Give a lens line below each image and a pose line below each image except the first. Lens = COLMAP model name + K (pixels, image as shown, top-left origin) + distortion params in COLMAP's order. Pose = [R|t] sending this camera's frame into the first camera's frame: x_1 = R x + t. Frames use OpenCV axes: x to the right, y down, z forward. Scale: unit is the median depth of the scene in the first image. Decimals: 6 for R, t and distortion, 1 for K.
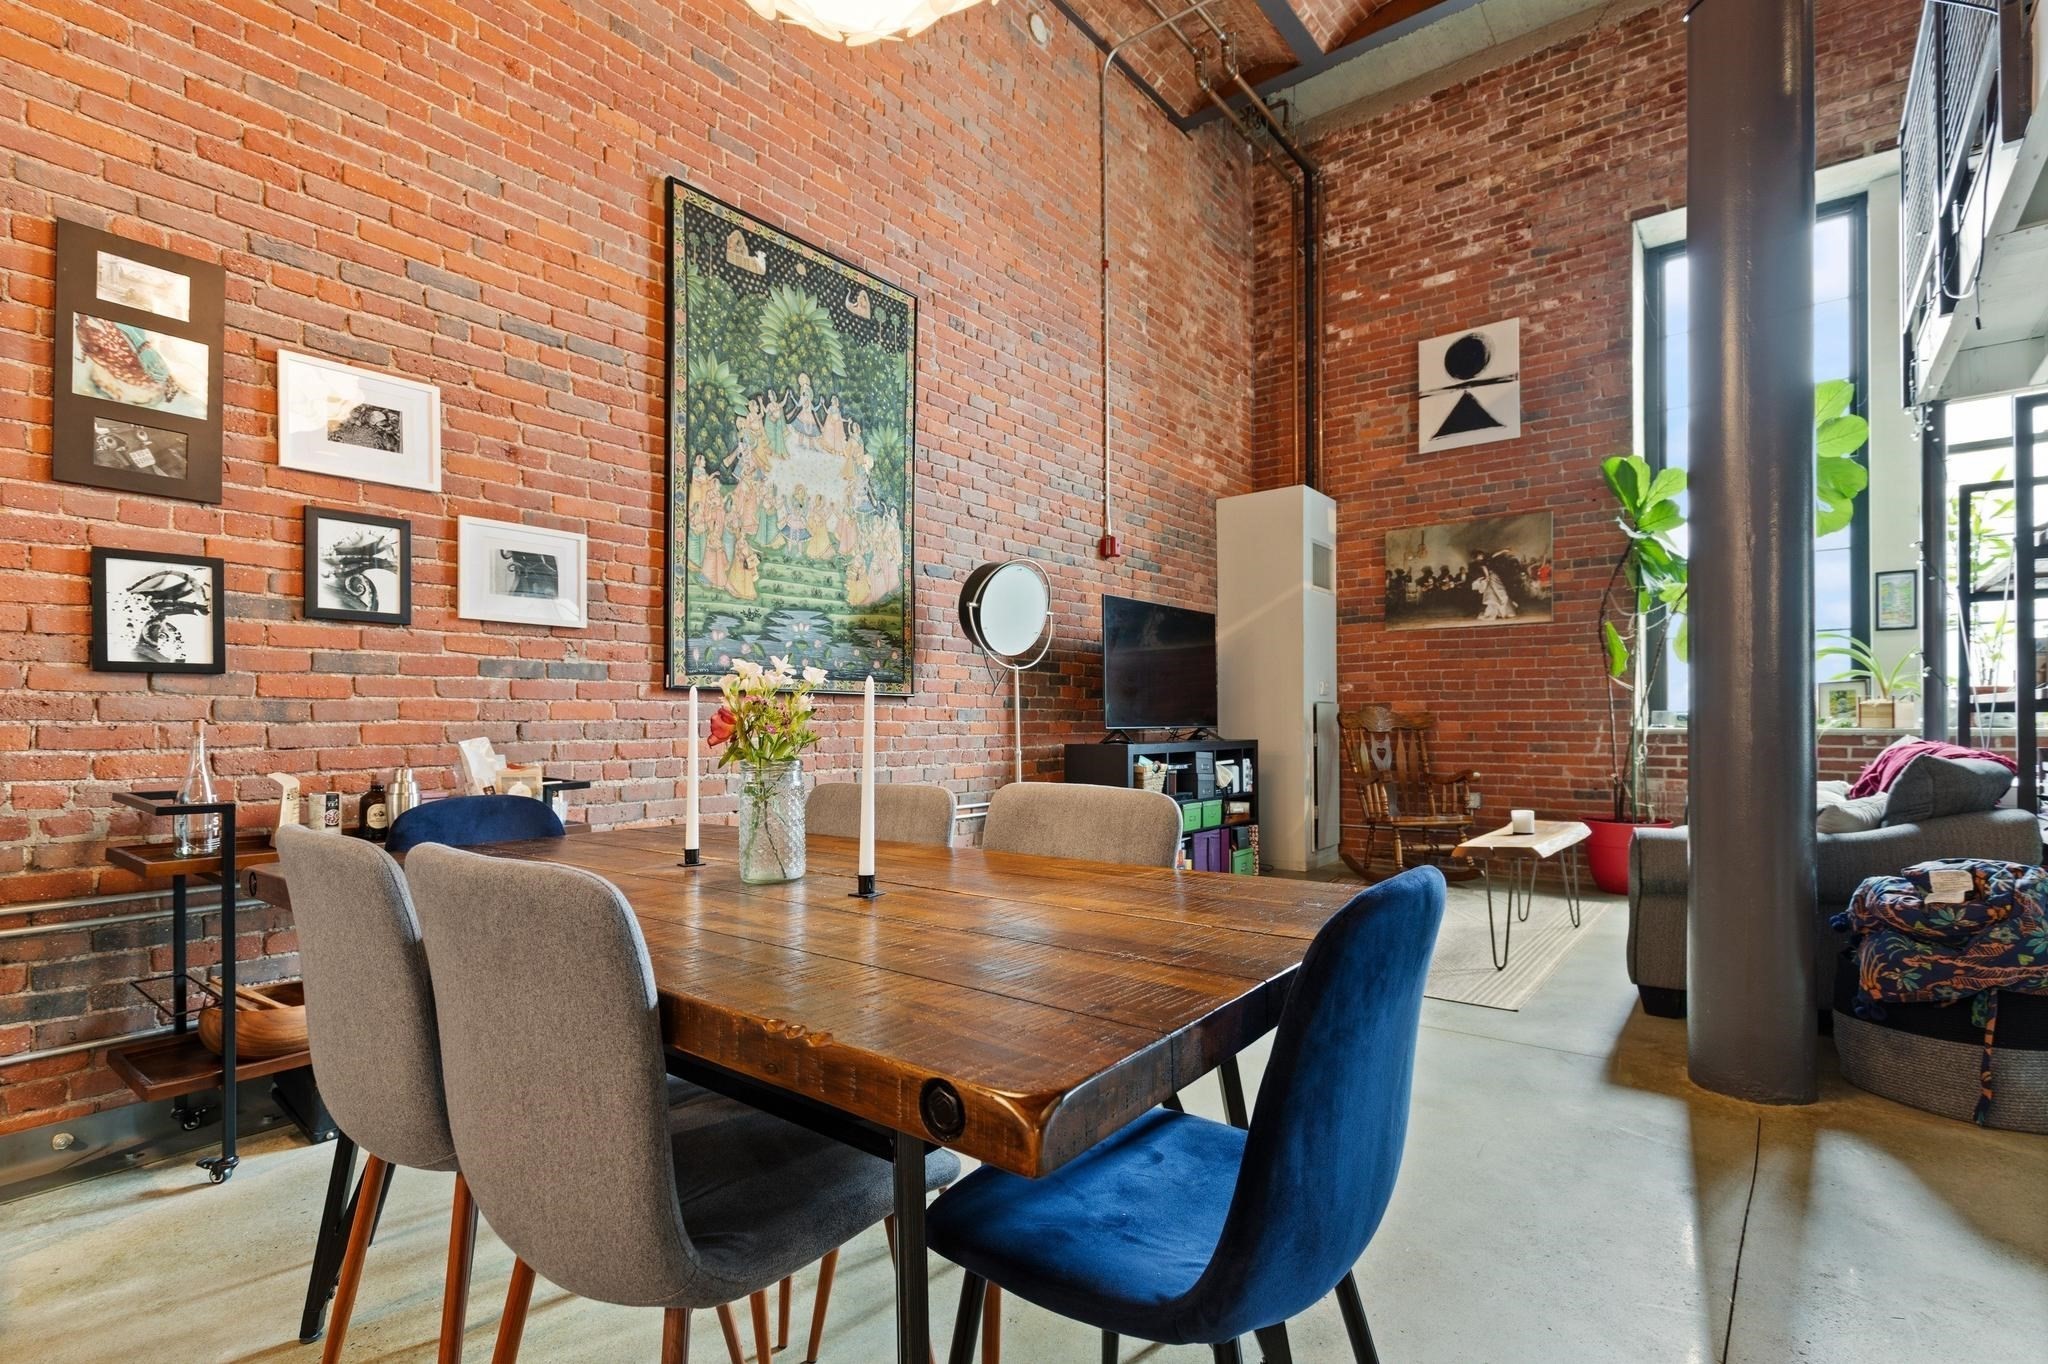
lens RADIAL K [[951.9, 0, 1019.6], [0, 951.9, 721.5], [0, 0, 1]] dist [0.001546, -0.000515]
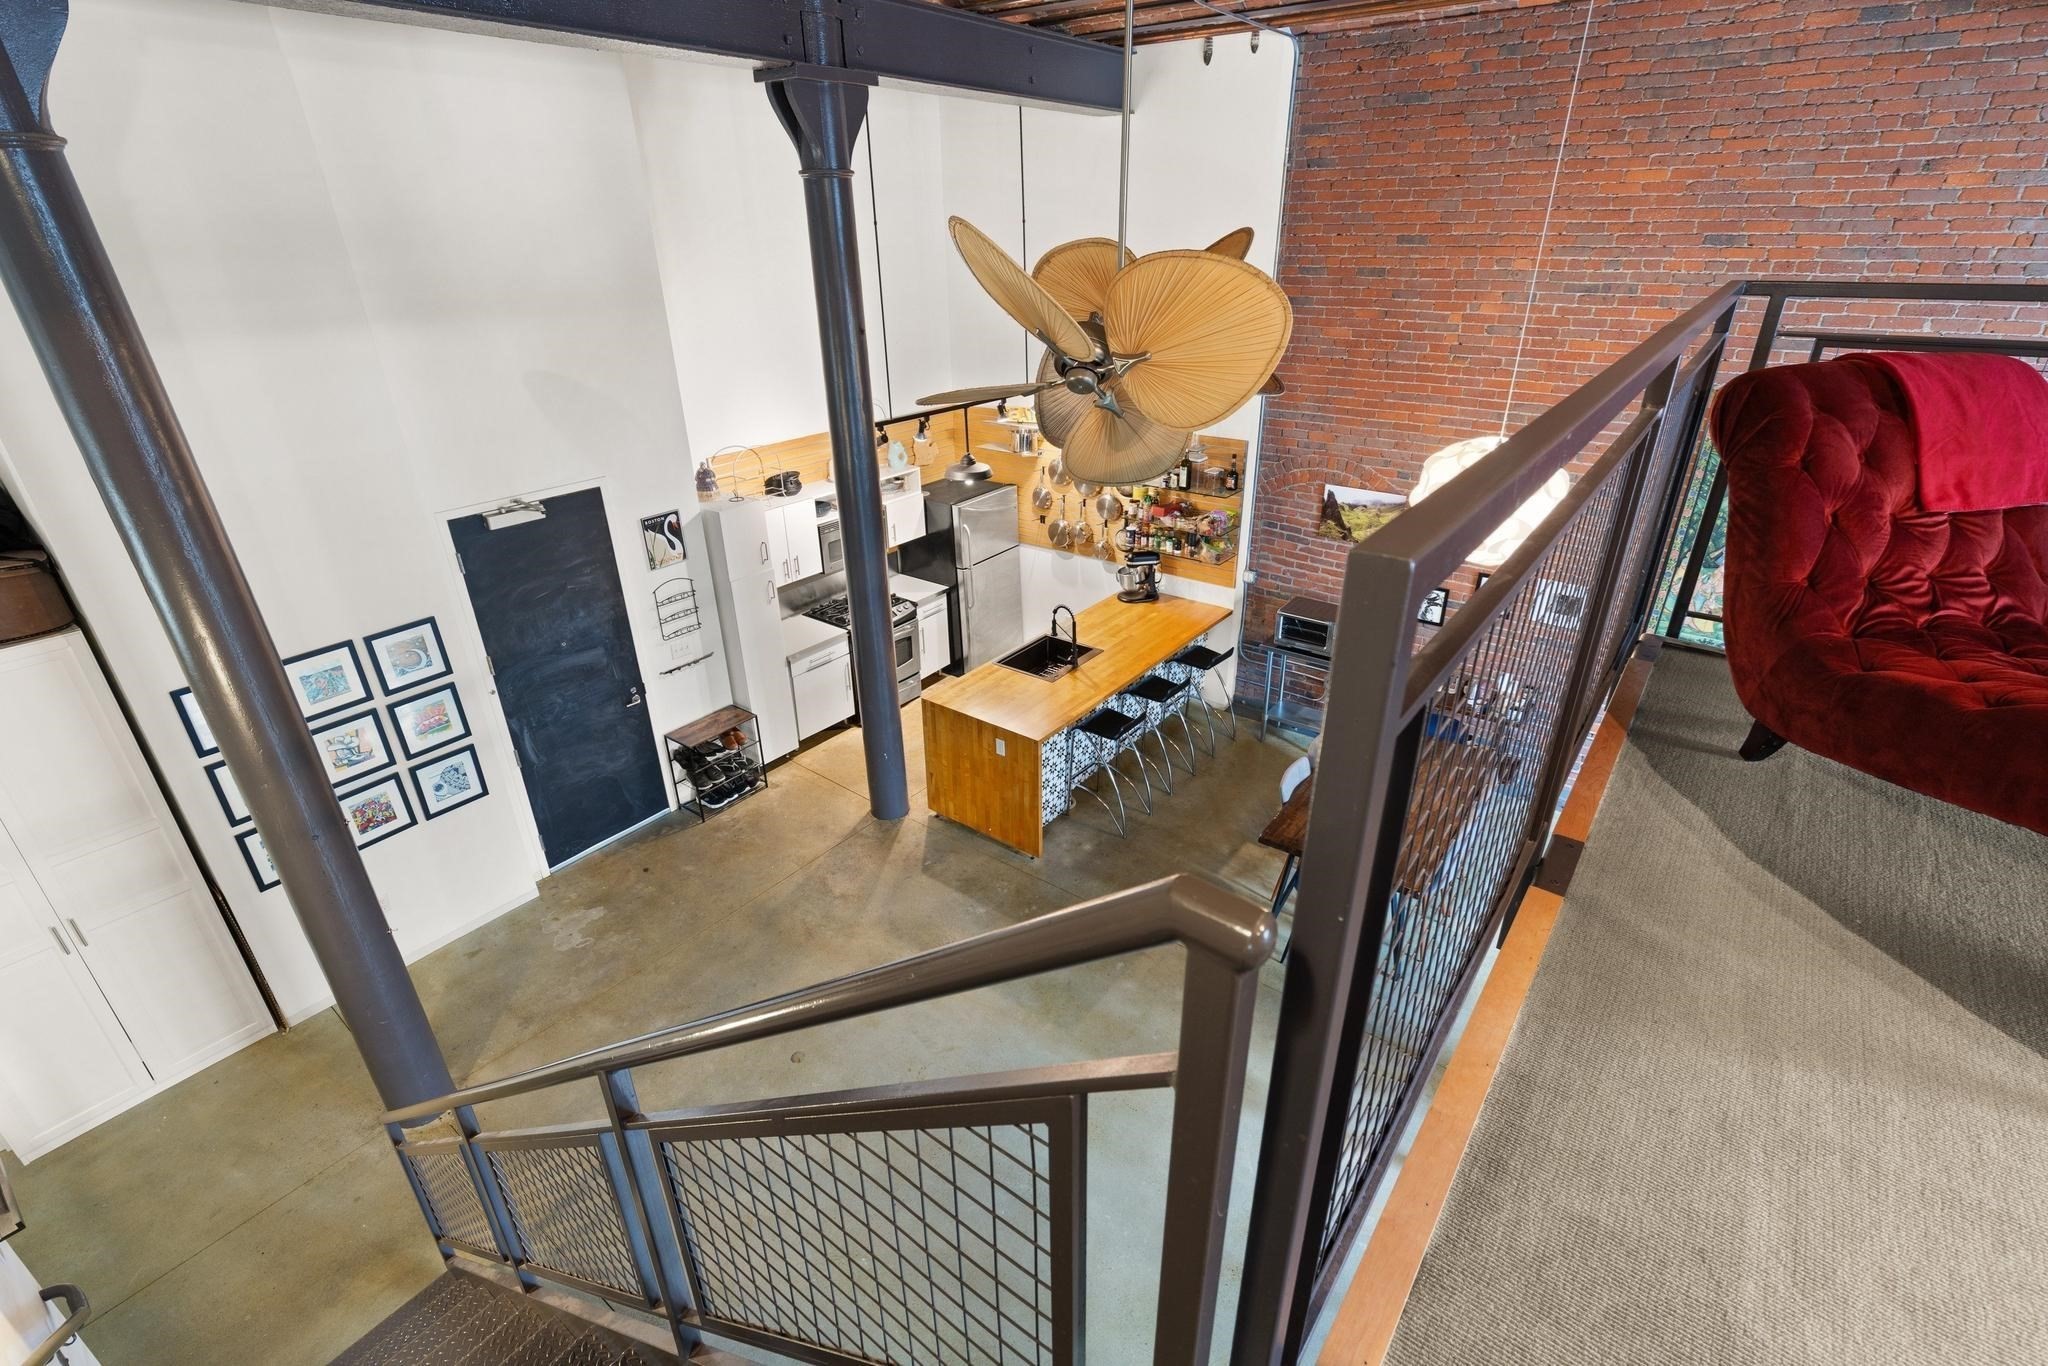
lens RADIAL K [[942.9, 0, 1030.4], [0, 942.9, 684.3], [0, 0, 1]] dist [0.002562, 0.000260]
pose [[0.027067, 0.445619, -0.894813, 0.748723], [0.011833, 0.894936, 0.446038, -0.497735], [0.999564, -0.022661, 0.018951, -0.134802]]
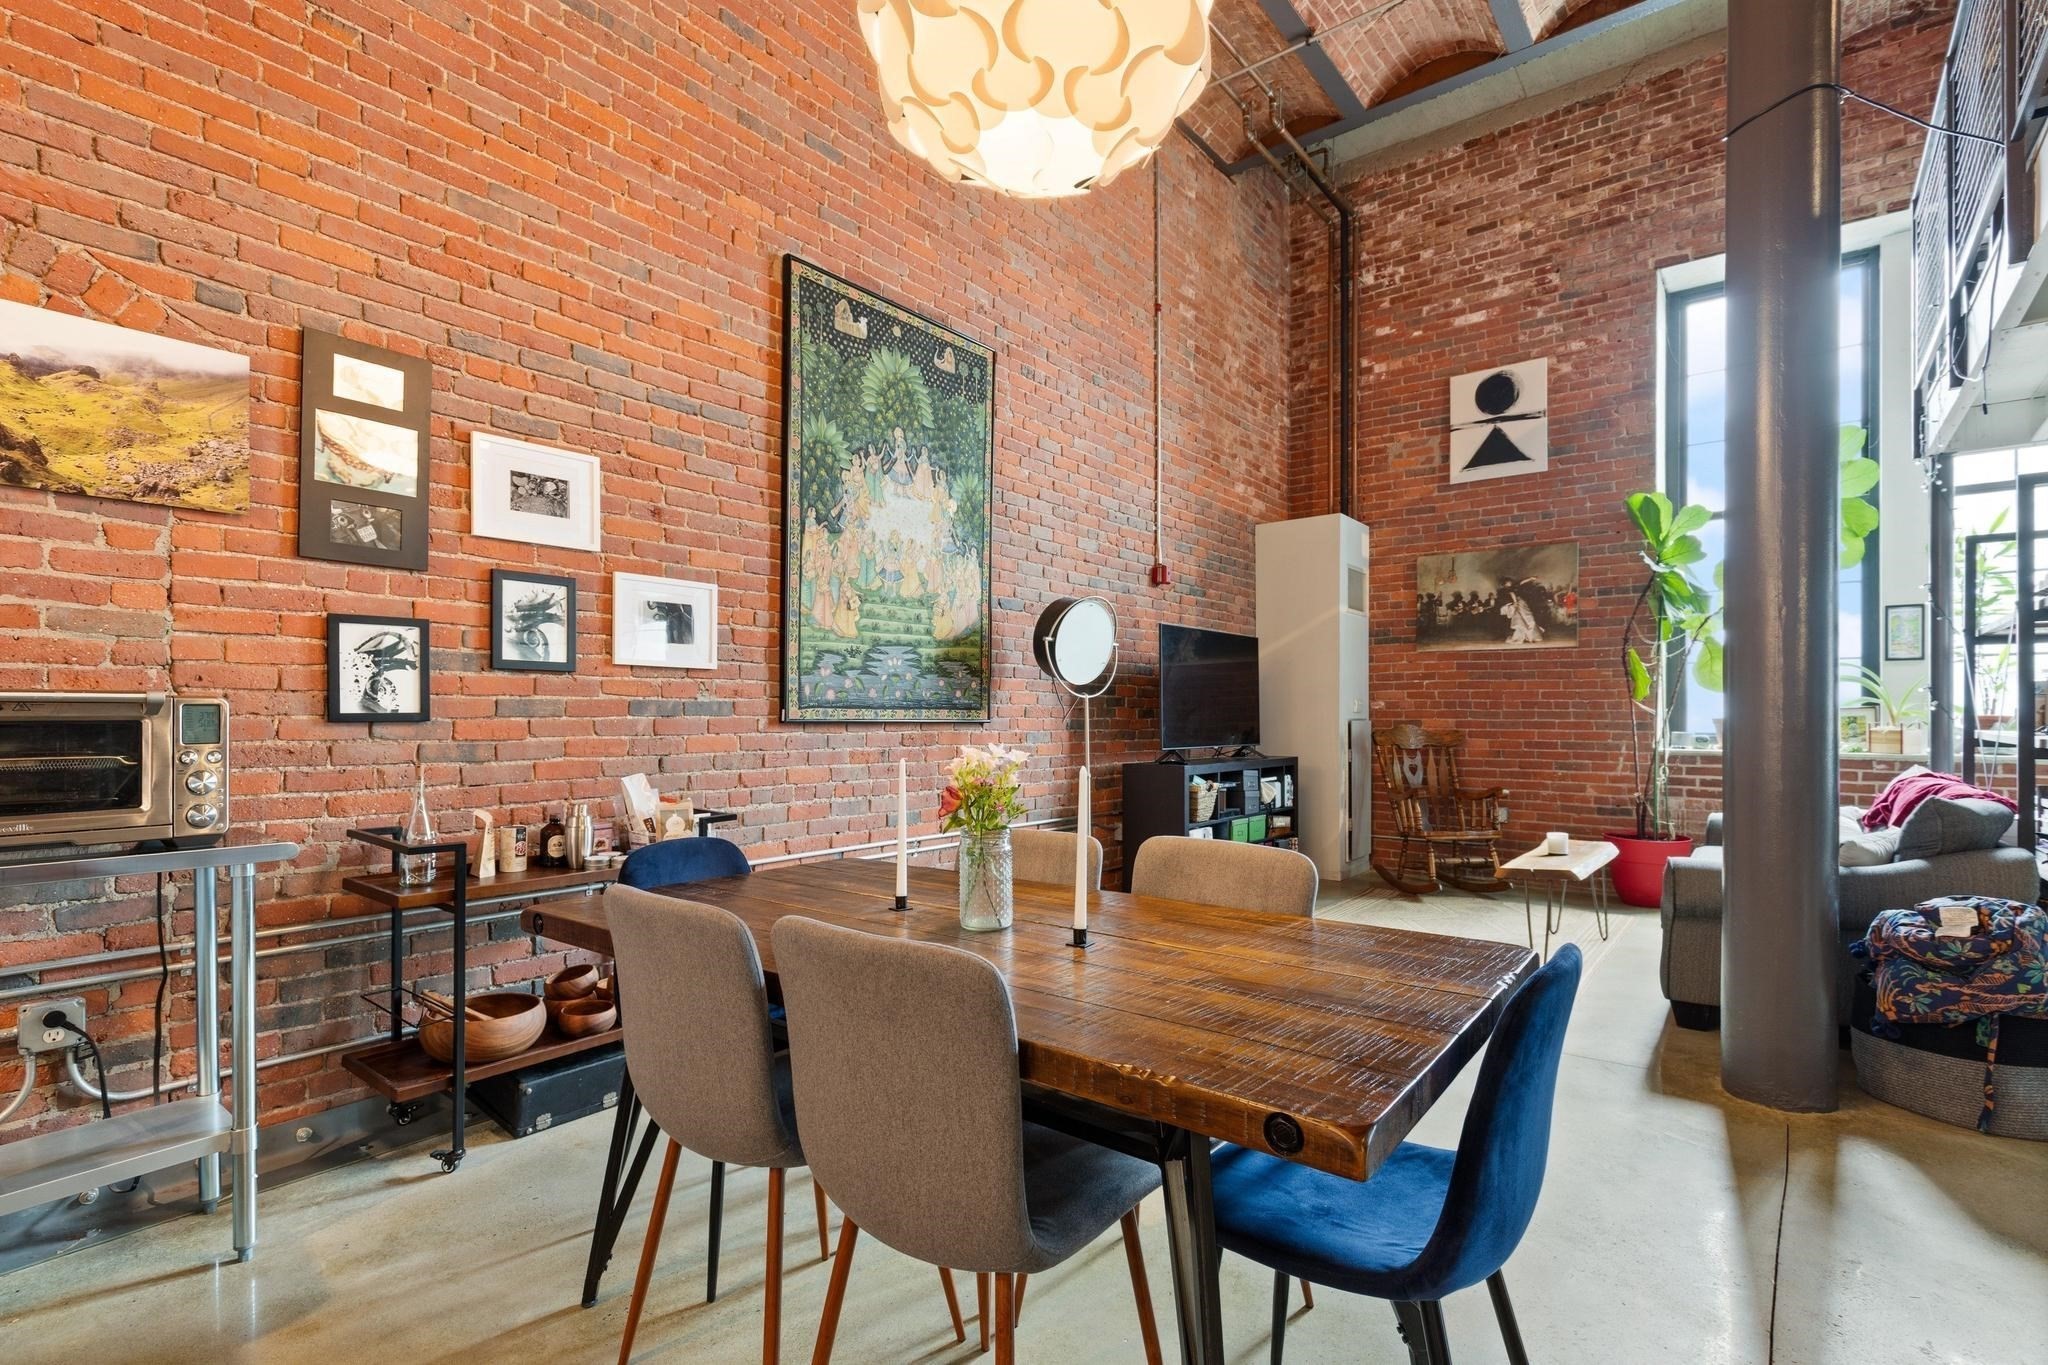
lens RADIAL K [[947.0, 0, 1023.0], [0, 947.0, 714.5], [0, 0, 1]] dist [0.000925, -0.000330]
pose [[0.999978, 0.006416, -0.001721, -0.053150], [-0.006416, 0.999979, -0.000160, -0.025860], [0.001720, 0.000171, 0.999999, -0.050777]]
